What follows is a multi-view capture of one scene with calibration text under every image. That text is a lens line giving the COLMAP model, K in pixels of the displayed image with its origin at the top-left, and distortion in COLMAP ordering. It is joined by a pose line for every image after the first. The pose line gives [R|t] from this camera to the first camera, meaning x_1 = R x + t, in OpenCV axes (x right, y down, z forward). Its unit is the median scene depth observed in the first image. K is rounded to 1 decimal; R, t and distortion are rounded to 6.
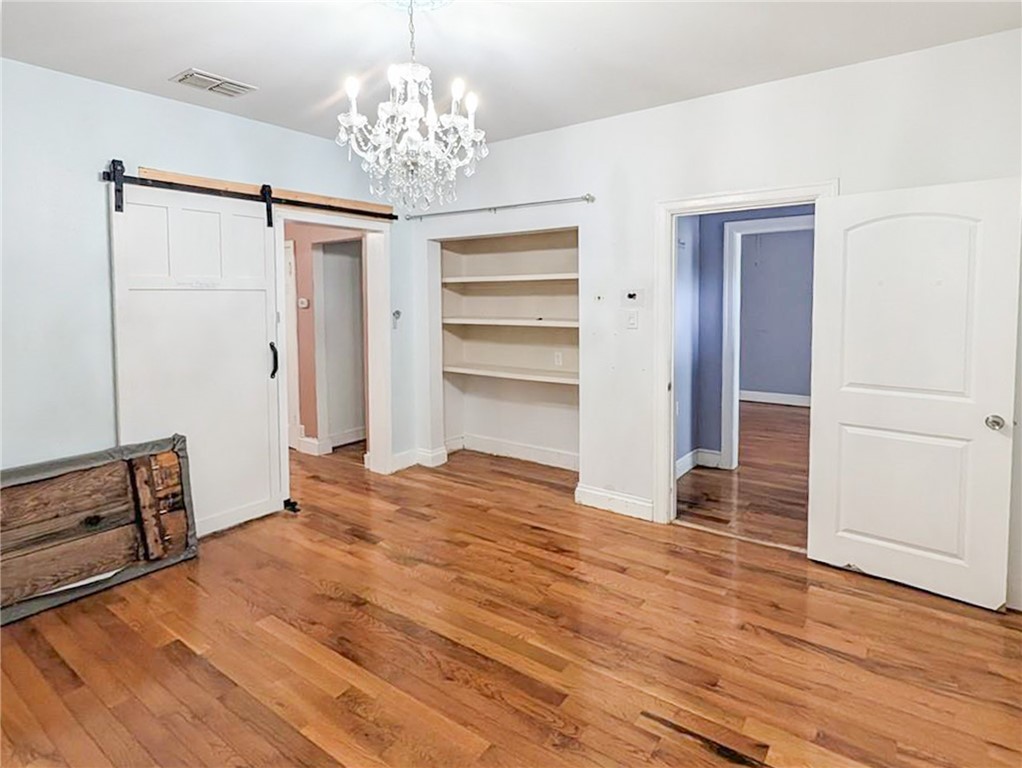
lens RADIAL K [[558.2, 0, 501.6], [0, 558.2, 384.3], [0, 0, 1]] dist [-0.015890, 0.002885]
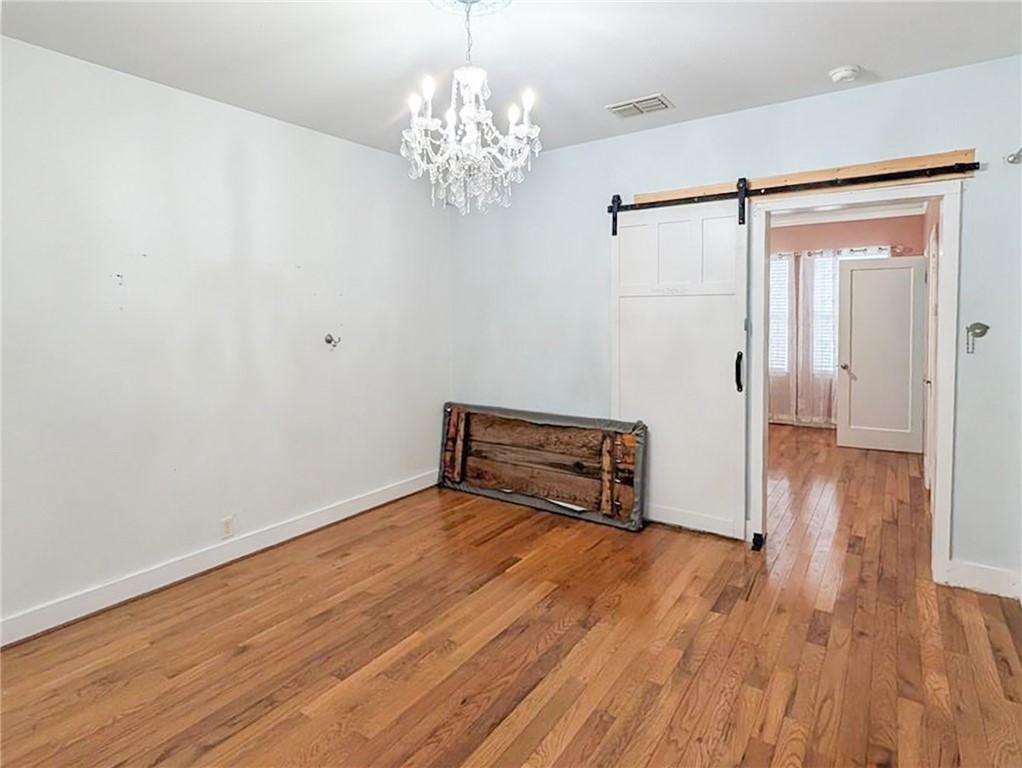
lens RADIAL K [[558.2, 0, 501.5], [0, 558.2, 382.8], [0, 0, 1]] dist [-0.015890, 0.002885]
pose [[0.010567, 0.134193, -0.990899, 0.563108], [-0.148706, 0.980146, 0.131151, -0.100949], [0.988825, 0.145966, 0.030312, 0.691326]]
